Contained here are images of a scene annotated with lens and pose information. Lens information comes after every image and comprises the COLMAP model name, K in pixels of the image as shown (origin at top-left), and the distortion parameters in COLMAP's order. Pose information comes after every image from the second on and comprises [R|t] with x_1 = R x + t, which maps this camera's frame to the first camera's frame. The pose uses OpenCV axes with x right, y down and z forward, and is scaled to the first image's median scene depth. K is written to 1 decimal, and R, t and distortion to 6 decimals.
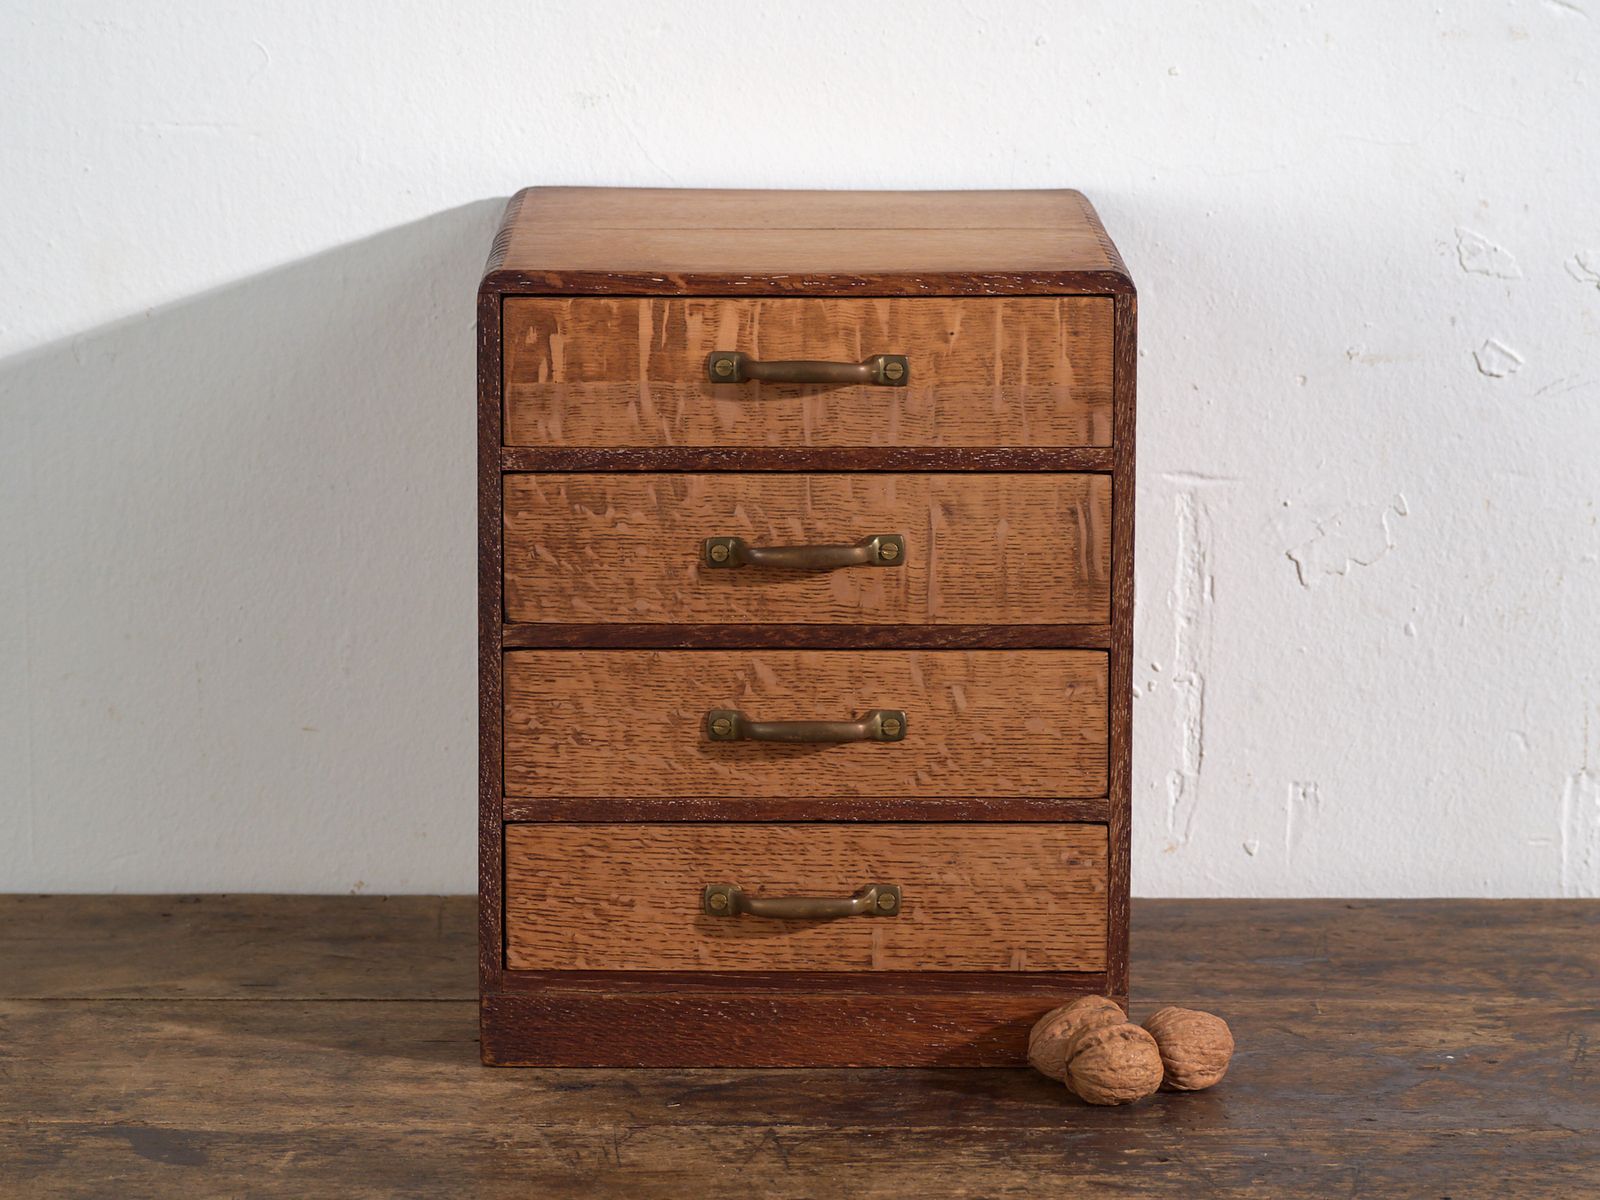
lens RADIAL K [[4823.0, 0, 800.0], [0, 4823.0, 600.0], [0, 0, 1]] dist [-0.060965, -0.005204]
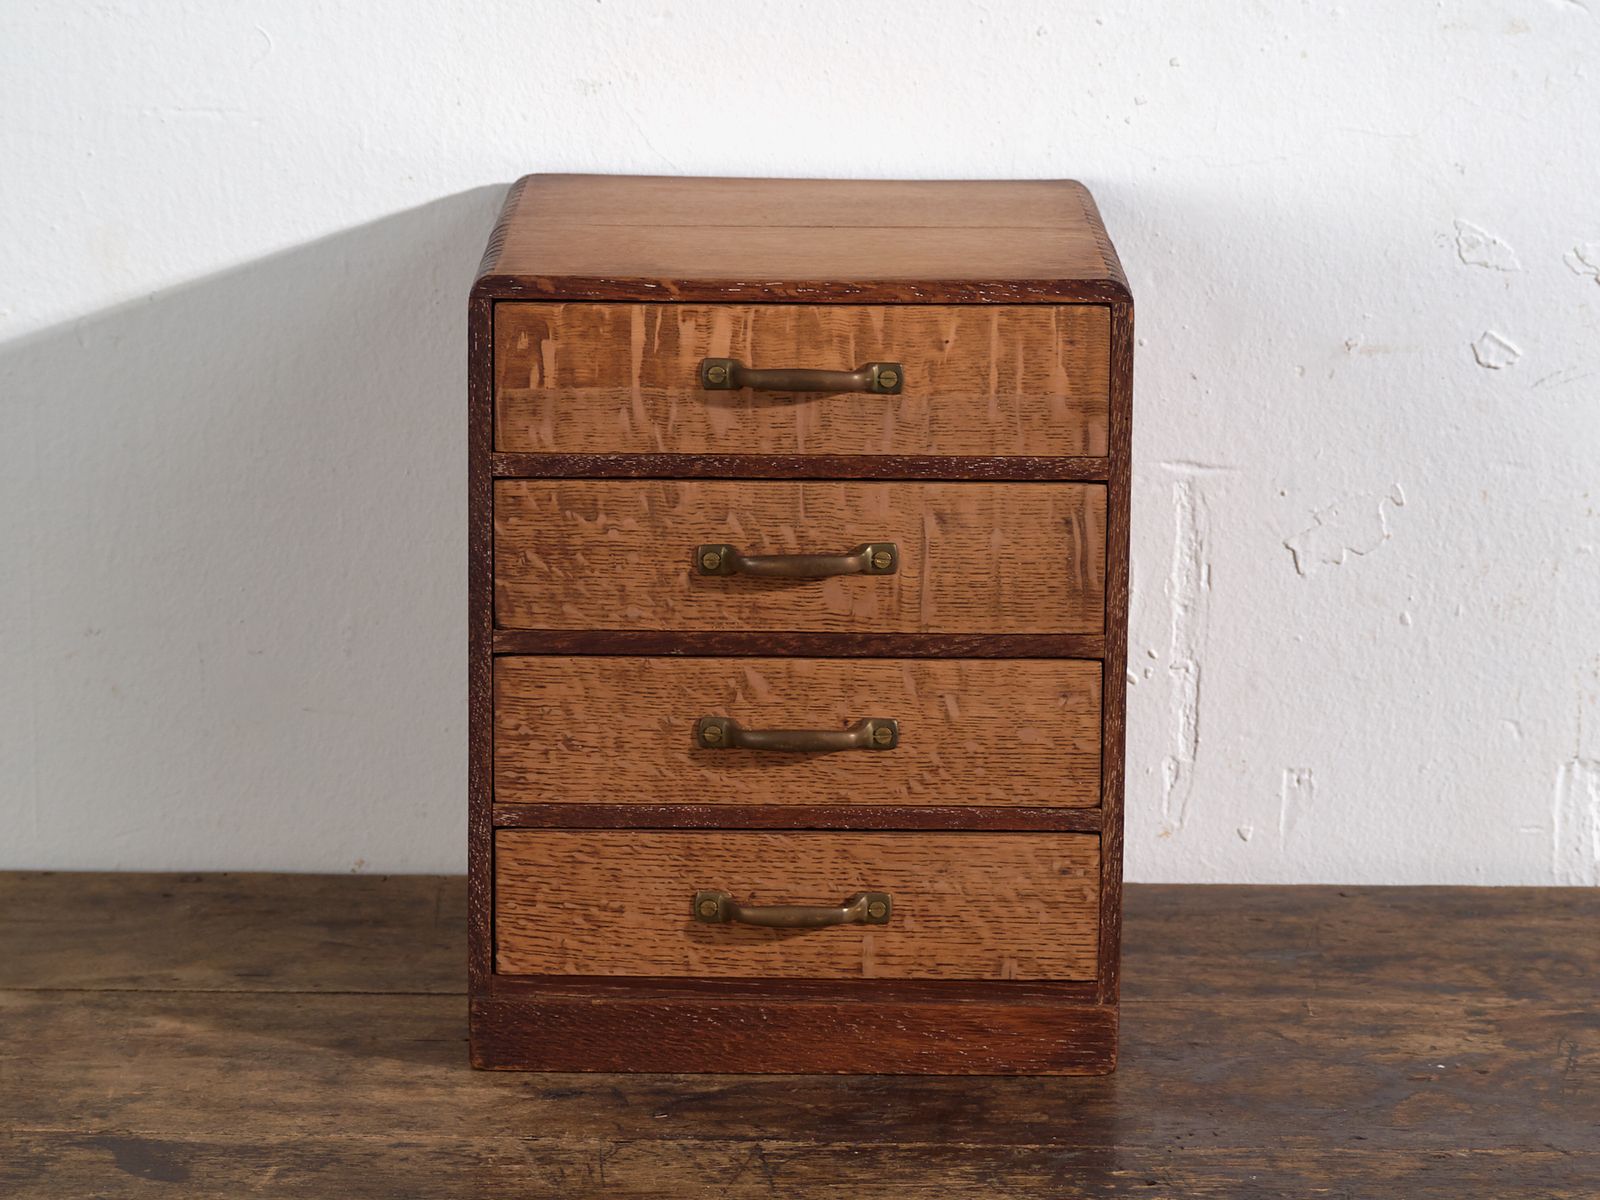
lens RADIAL K [[4504.1, 0, 801.9], [0, 4504.1, 578.9], [0, 0, 1]] dist [-0.107416, 0.463999]
pose [[0.999949, 0.007380, -0.006928, 0.008342], [-0.007200, 0.999646, 0.025599, -0.029586], [0.007114, -0.025548, 0.999648, 0.072145]]
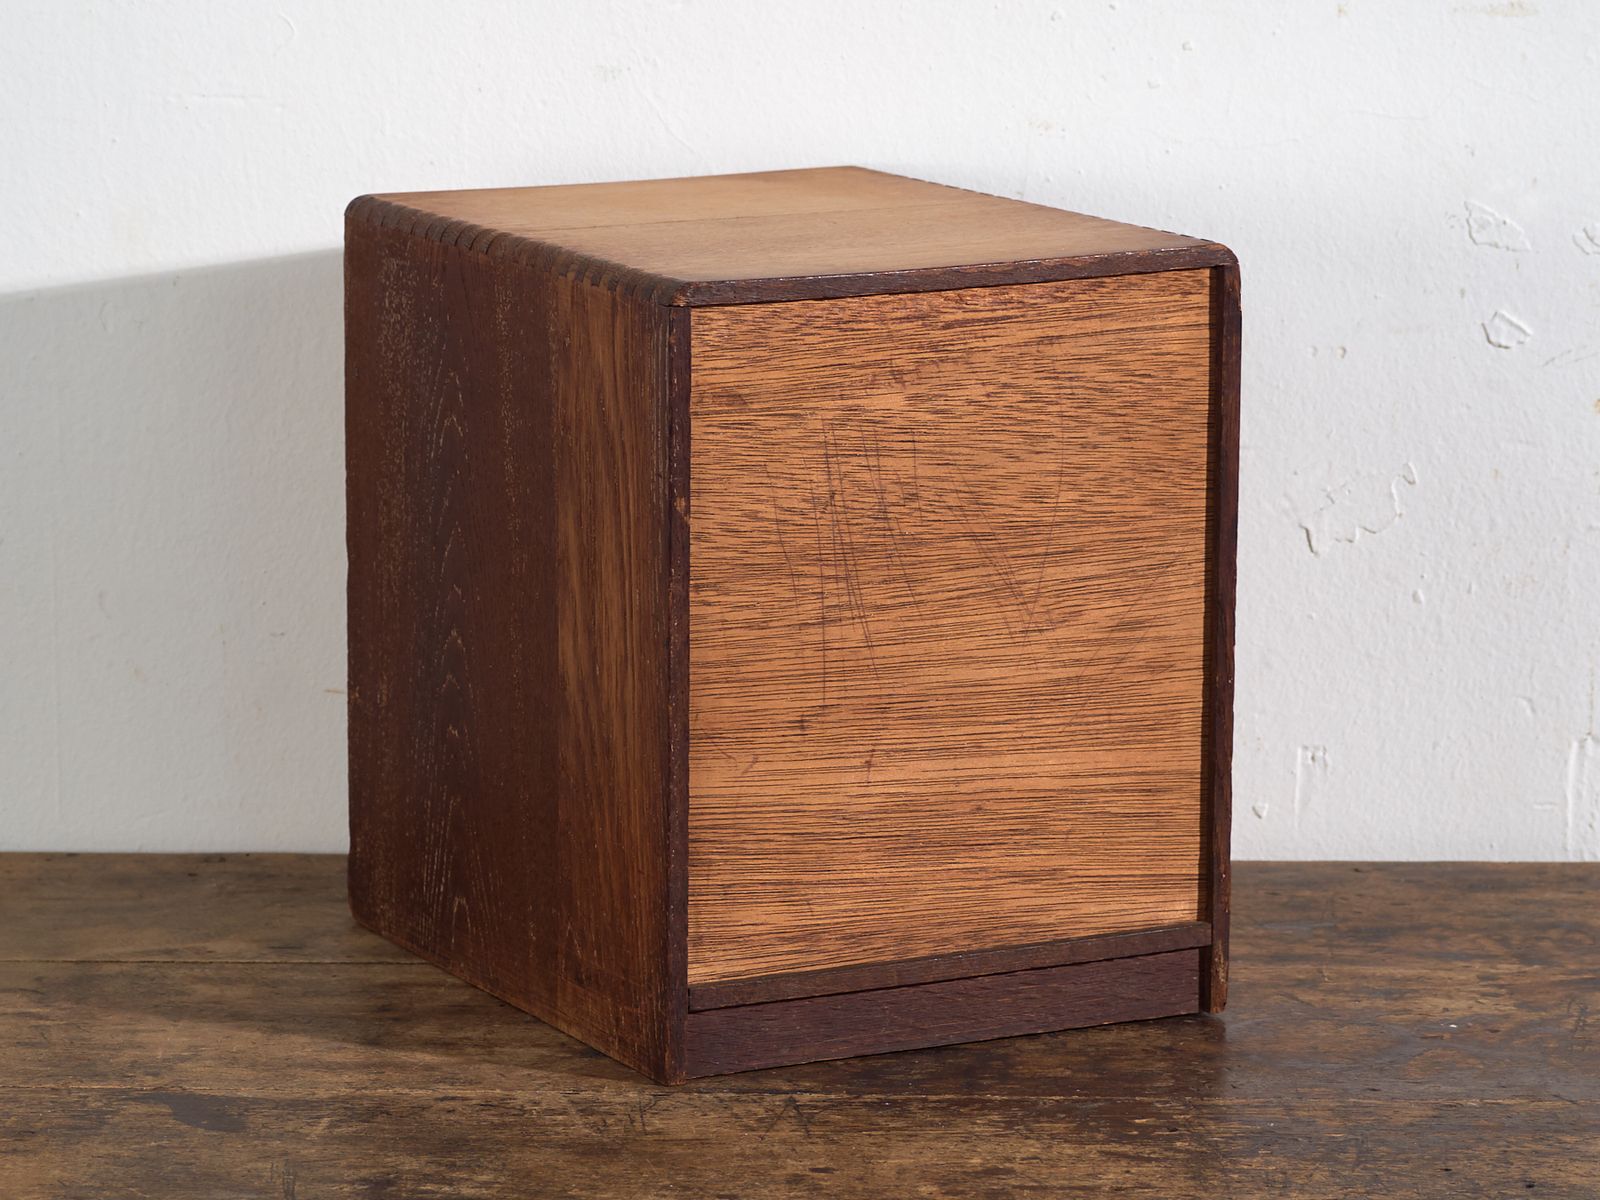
lens RADIAL K [[5067.4, 0, 762.4], [0, 5067.4, 560.9], [0, 0, 1]] dist [-0.048175, -0.214416]
pose [[0.999978, 0.003472, -0.005653, -0.006231], [-0.003378, 0.999856, 0.016615, -0.021741], [0.005709, -0.016595, 0.999846, -0.076265]]
